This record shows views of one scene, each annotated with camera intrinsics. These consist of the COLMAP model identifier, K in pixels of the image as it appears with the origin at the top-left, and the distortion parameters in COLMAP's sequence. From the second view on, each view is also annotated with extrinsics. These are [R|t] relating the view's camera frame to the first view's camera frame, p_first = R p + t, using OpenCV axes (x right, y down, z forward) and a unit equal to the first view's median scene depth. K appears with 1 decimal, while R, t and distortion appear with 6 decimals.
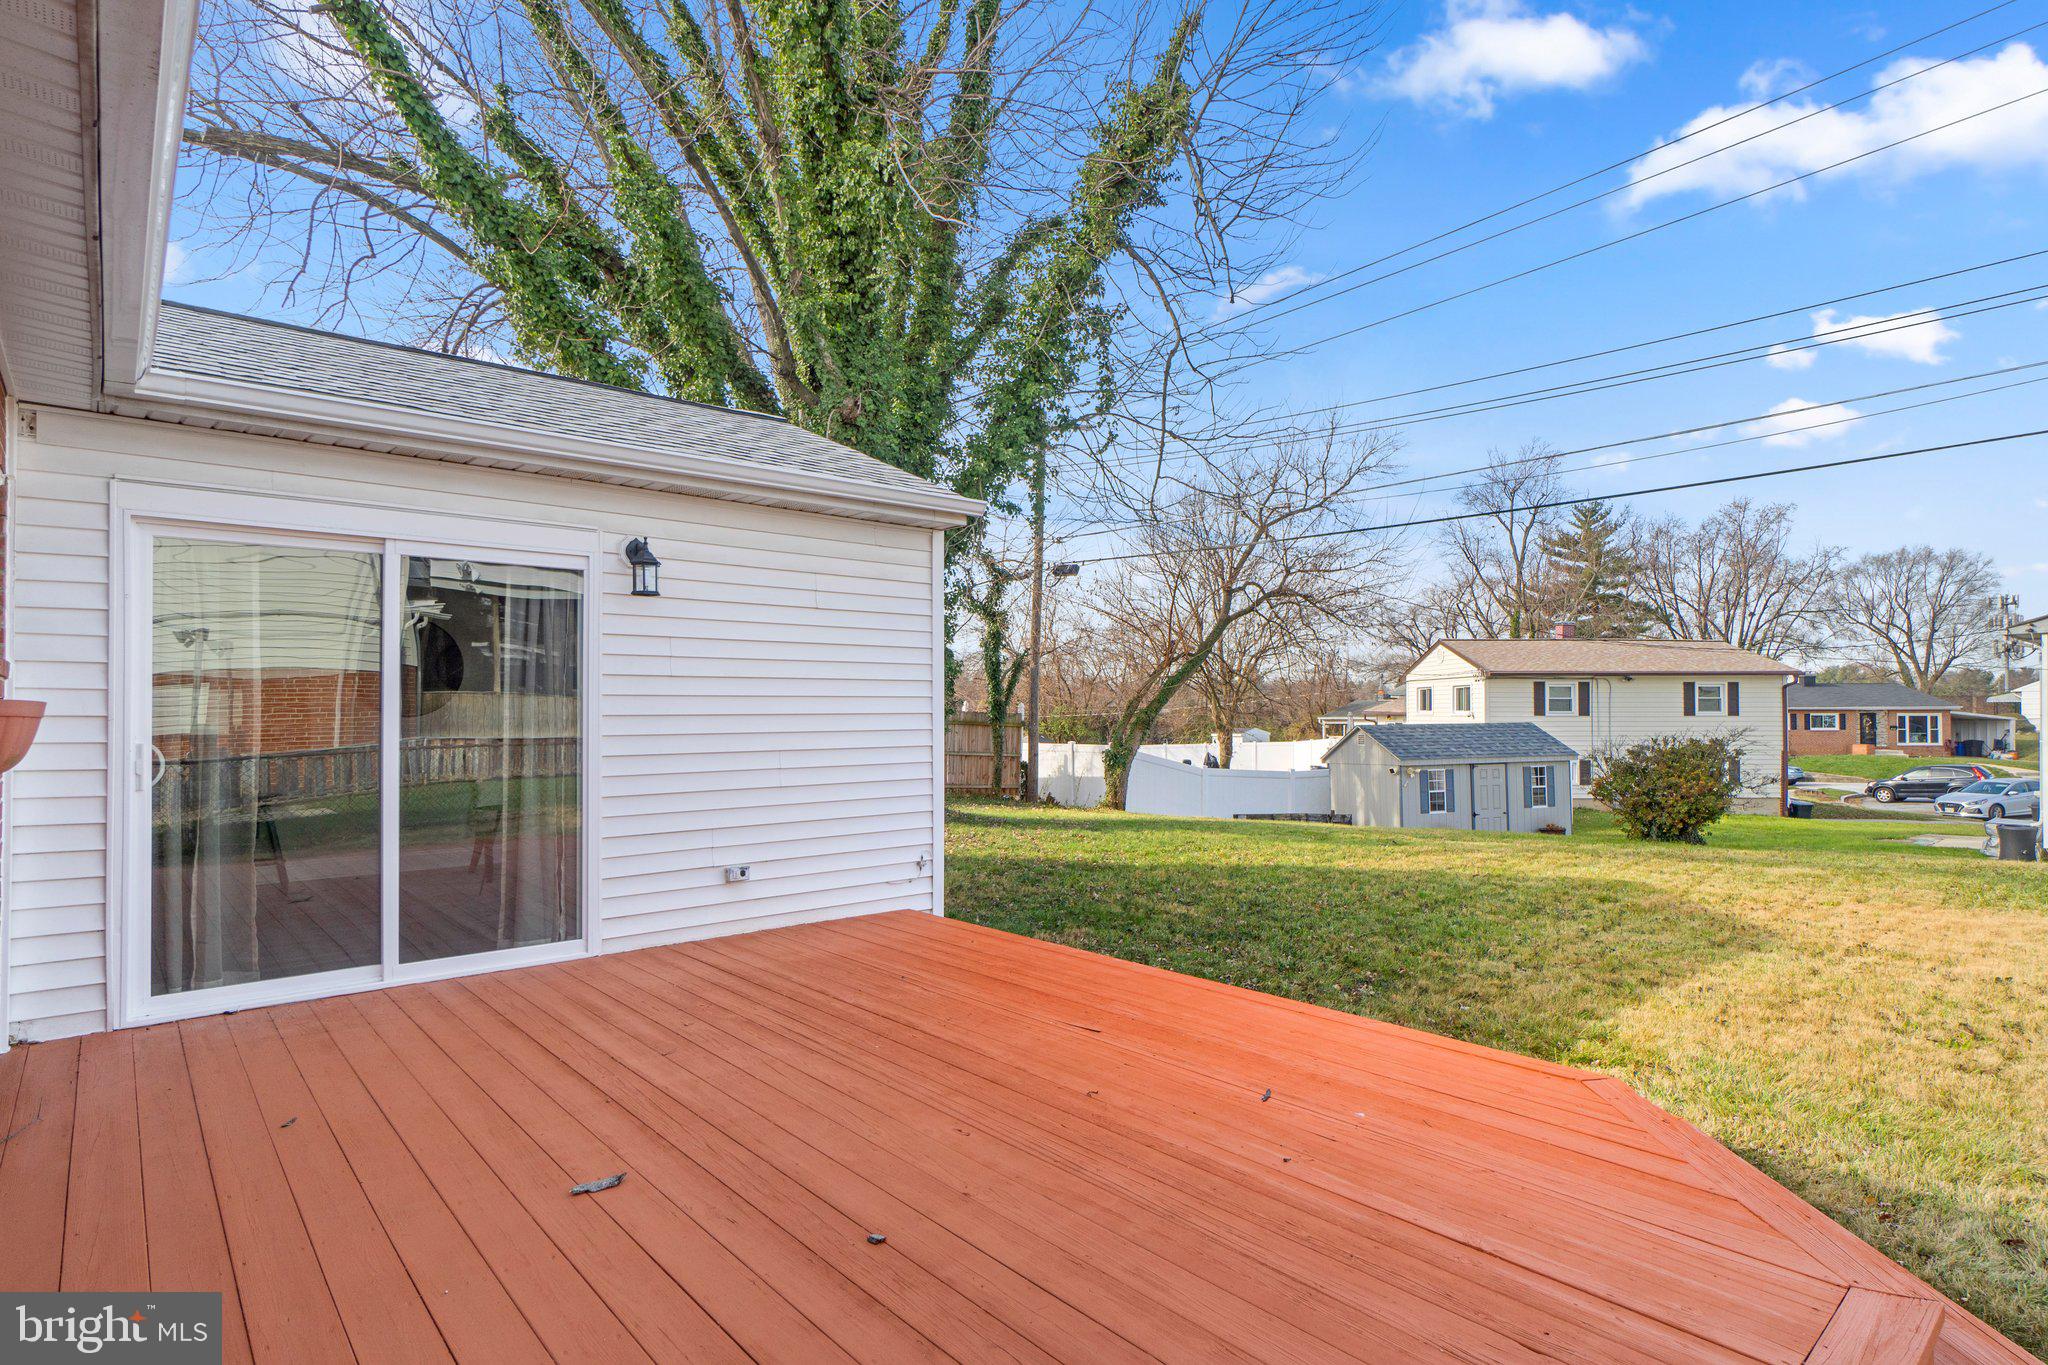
lens RADIAL K [[1055.7, 0, 1013.0], [0, 1055.7, 689.2], [0, 0, 1]] dist [-0.000286, 0.000741]
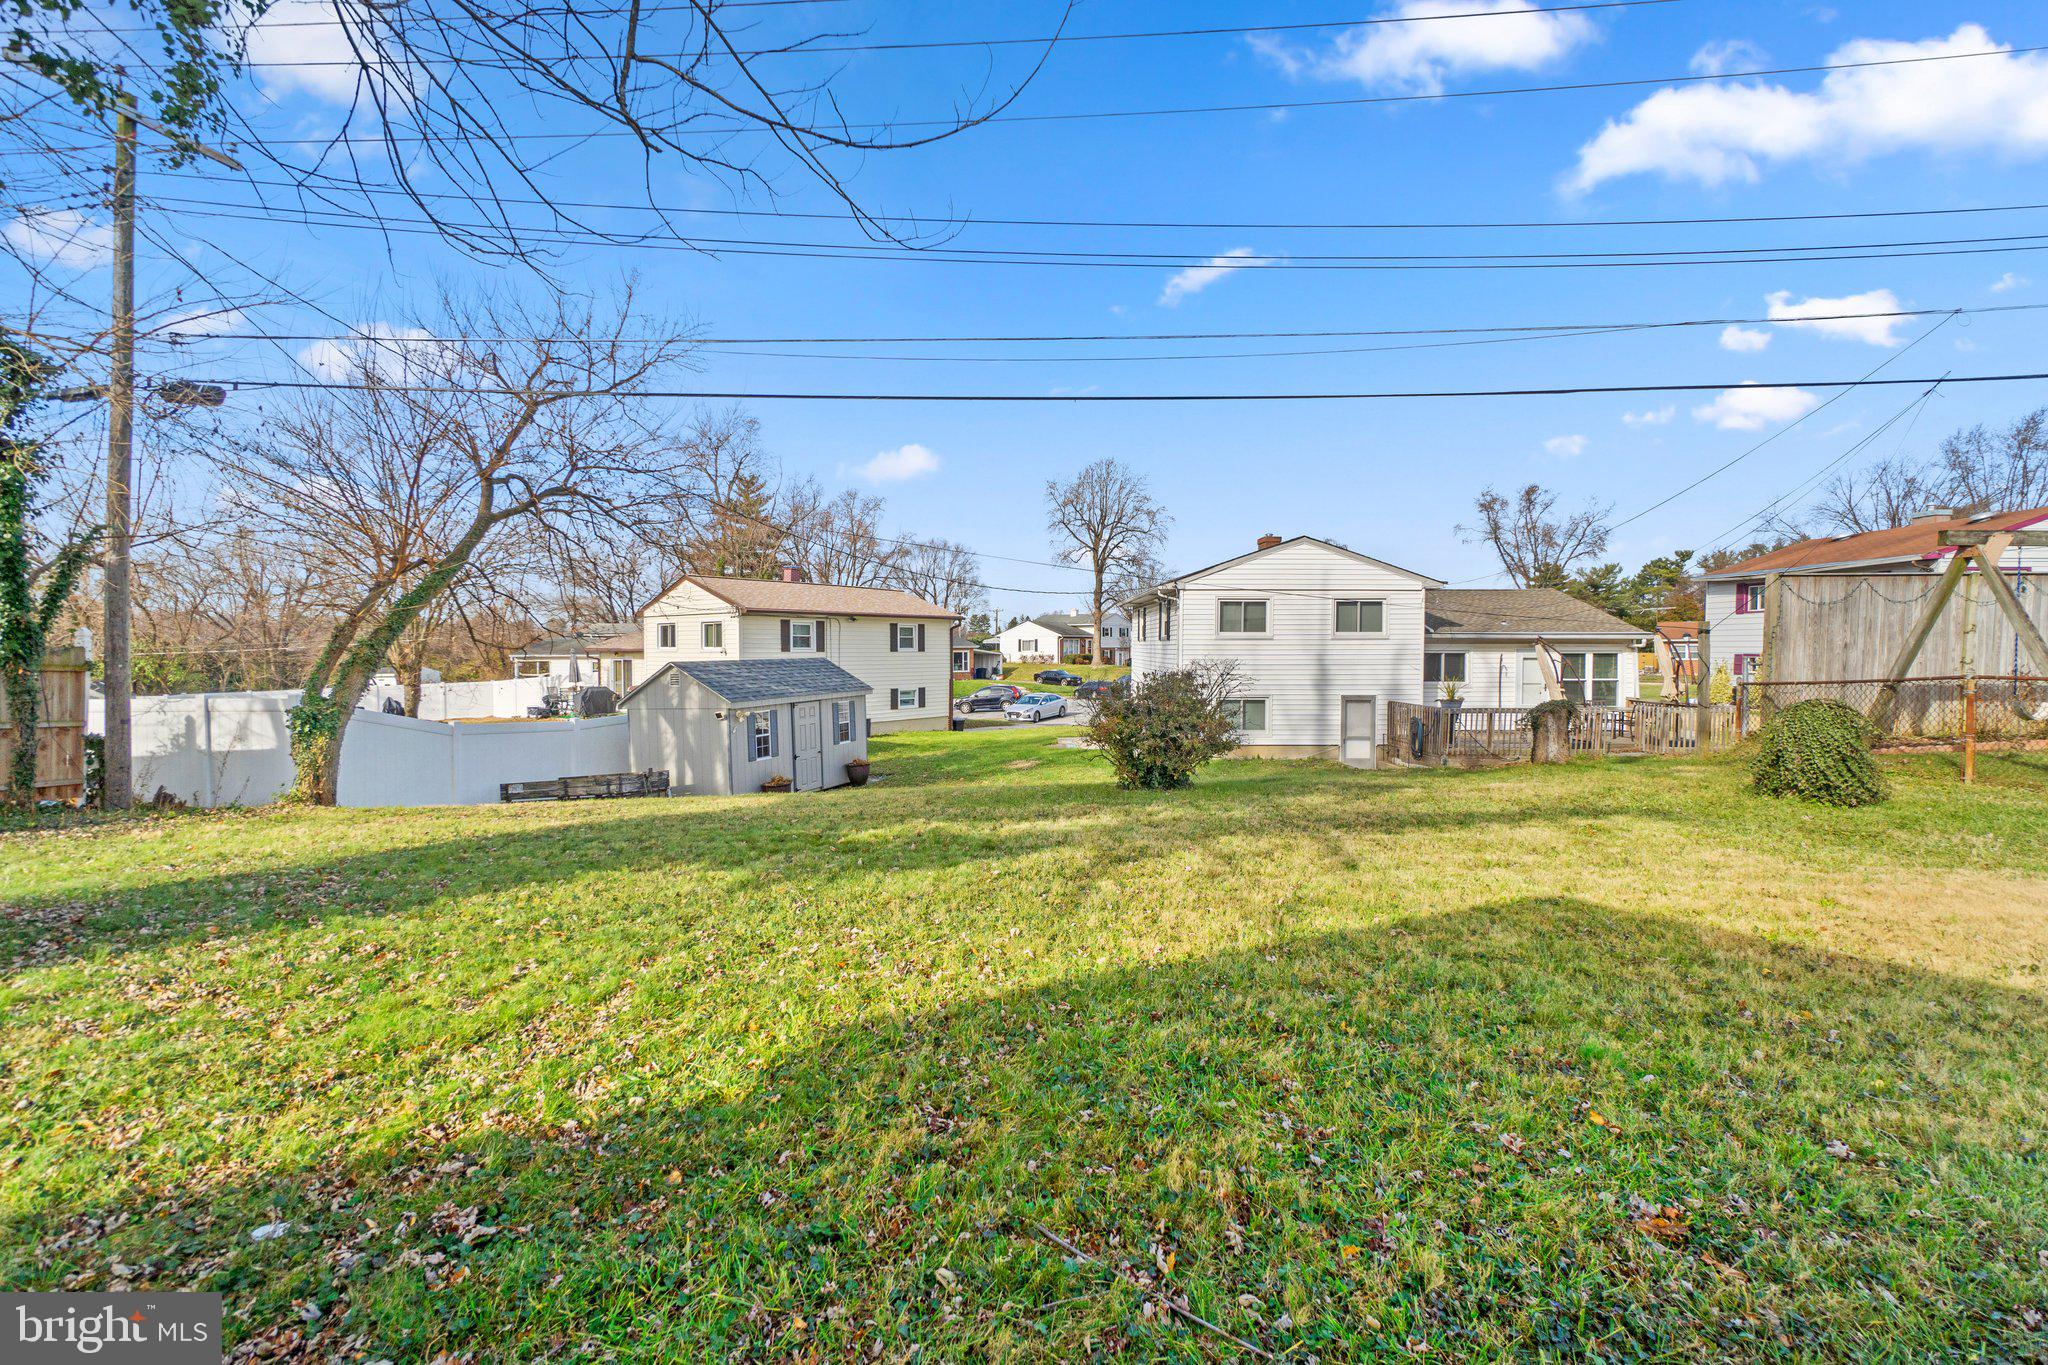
lens RADIAL K [[884.2, 0, 1022.6], [0, 884.2, 676.1], [0, 0, 1]] dist [-0.004578, -0.000512]
pose [[0.663357, -0.022132, 0.747976, -0.010461], [-0.015215, 0.998957, 0.043052, 0.010850], [-0.748149, -0.039940, 0.662328, 0.330751]]
